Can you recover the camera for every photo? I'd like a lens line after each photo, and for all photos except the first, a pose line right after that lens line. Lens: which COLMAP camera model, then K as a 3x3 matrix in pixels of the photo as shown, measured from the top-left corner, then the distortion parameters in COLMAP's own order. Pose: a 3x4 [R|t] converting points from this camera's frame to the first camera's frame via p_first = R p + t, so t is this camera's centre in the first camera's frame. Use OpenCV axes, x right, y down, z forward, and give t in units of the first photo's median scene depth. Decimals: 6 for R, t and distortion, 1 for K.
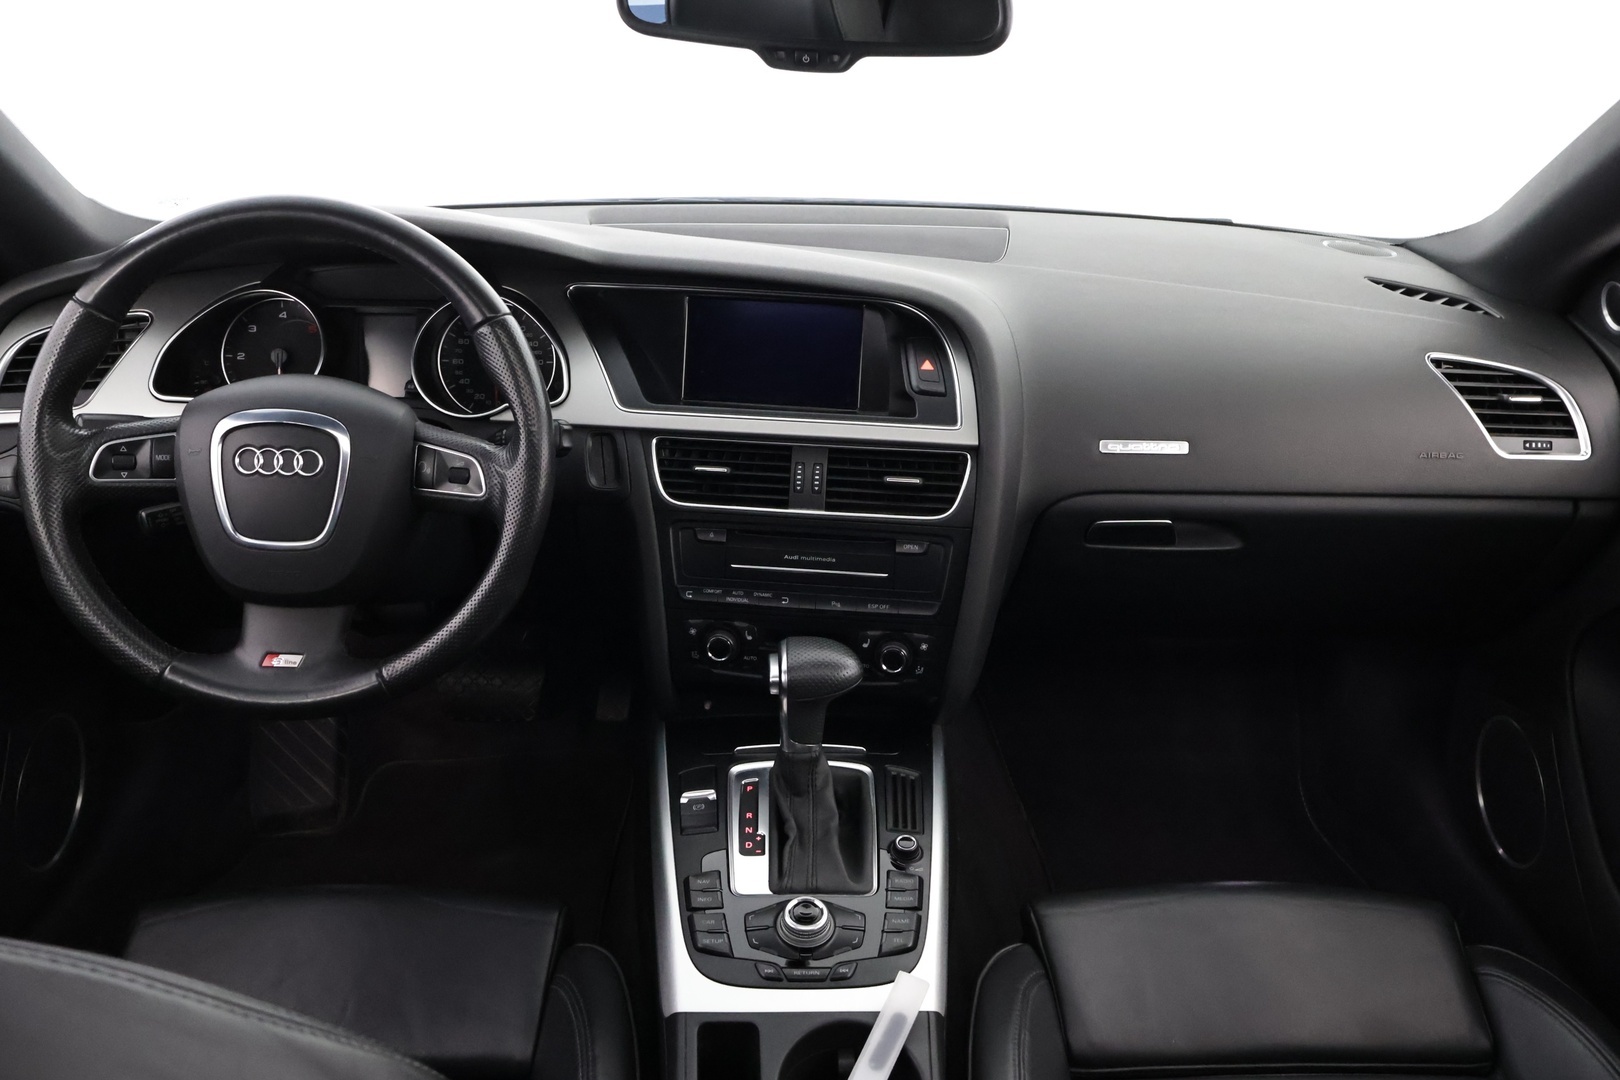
lens RADIAL K [[1349.3, 0, 776.9], [0, 1349.3, 565.1], [0, 0, 1]] dist [0.031339, -0.016806]
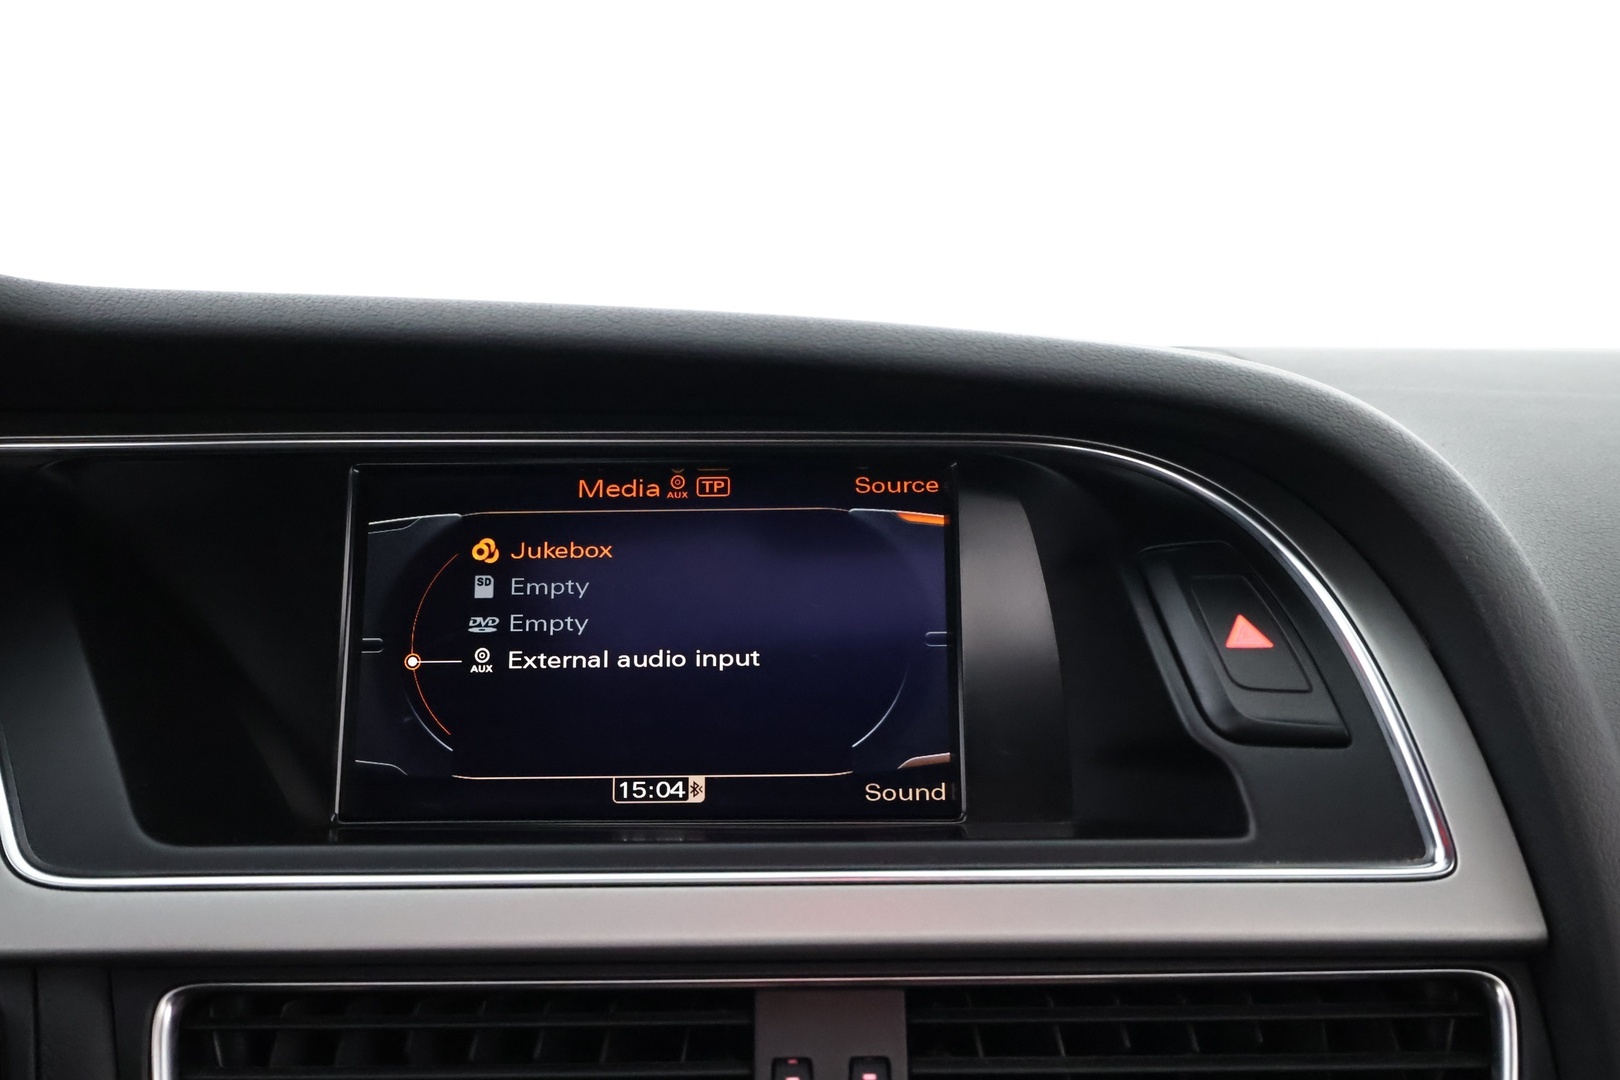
lens RADIAL K [[1534.7, 0, 813.1], [0, 1534.7, 544.7], [0, 0, 1]] dist [0.024150, 0.000000]
pose [[0.992051, -0.040848, 0.119024, -0.007891], [0.073720, 0.955201, -0.286629, -0.088522], [-0.101984, 0.293125, 0.950619, 0.750127]]
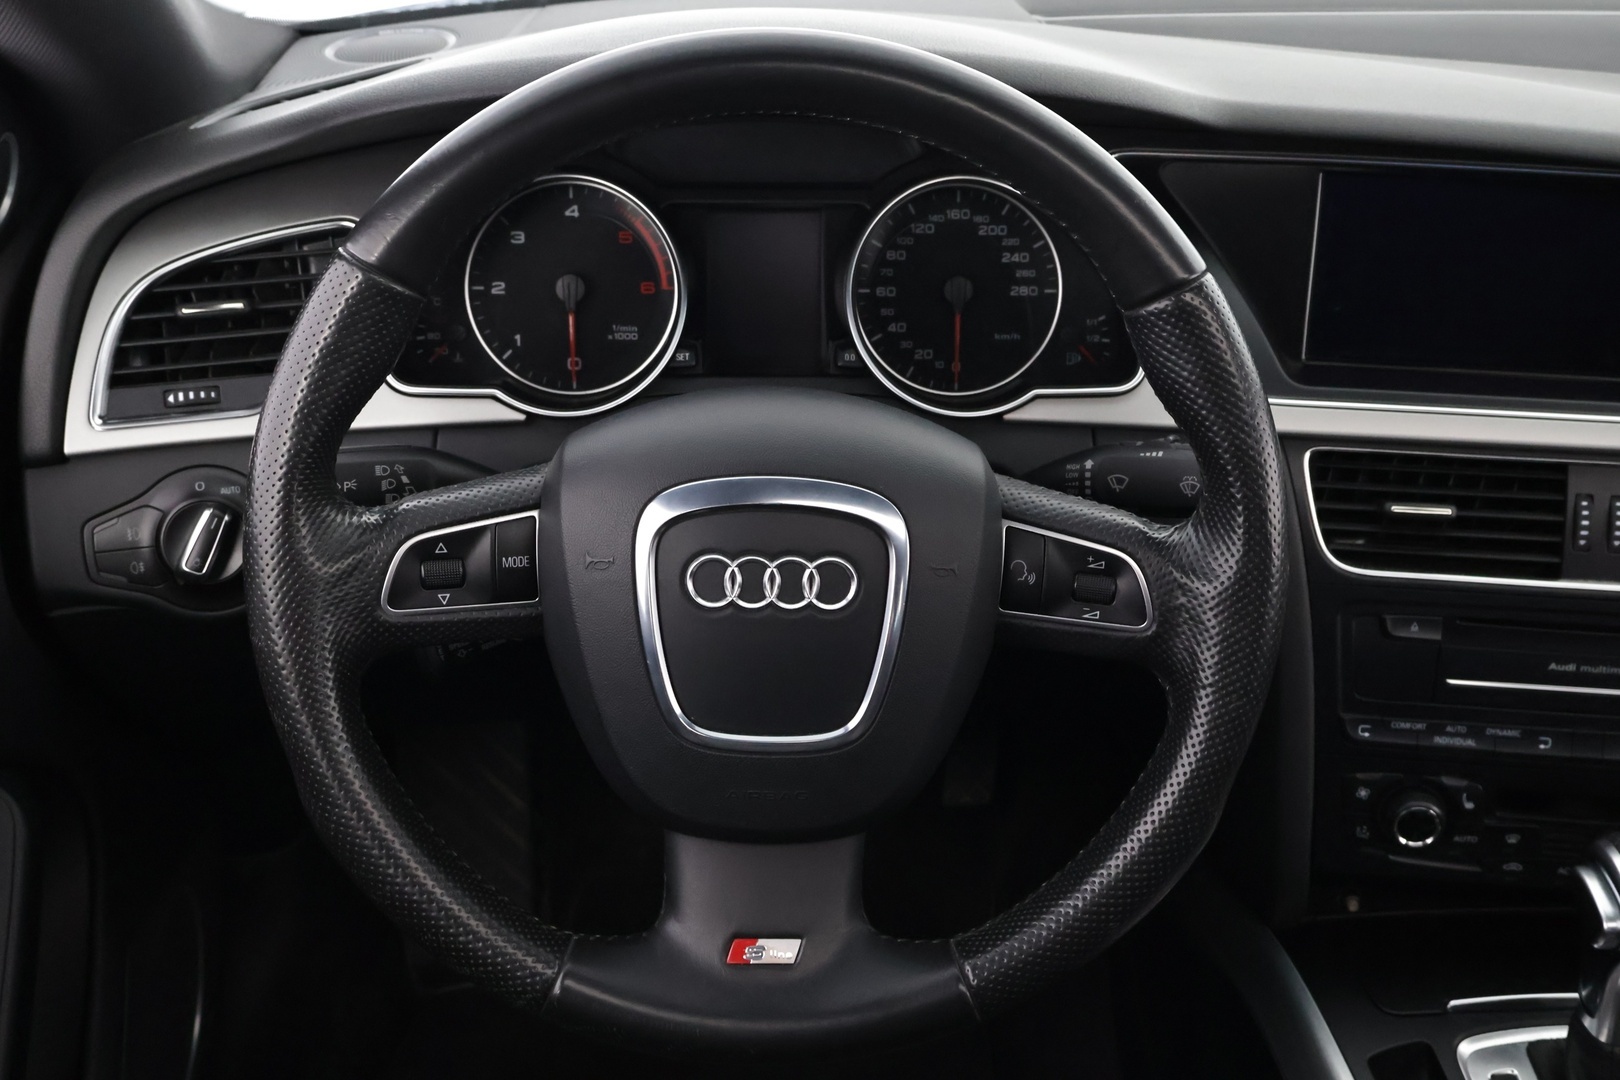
lens RADIAL K [[1757.1, 0, 810.0], [0, 1757.1, 544.7], [0, 0, 1]] dist [0.011095, 0.000000]
pose [[0.999636, -0.014684, 0.022642, -0.325299], [0.012330, 0.994829, 0.100818, -0.137346], [-0.024005, -0.100502, 0.994647, 0.311857]]
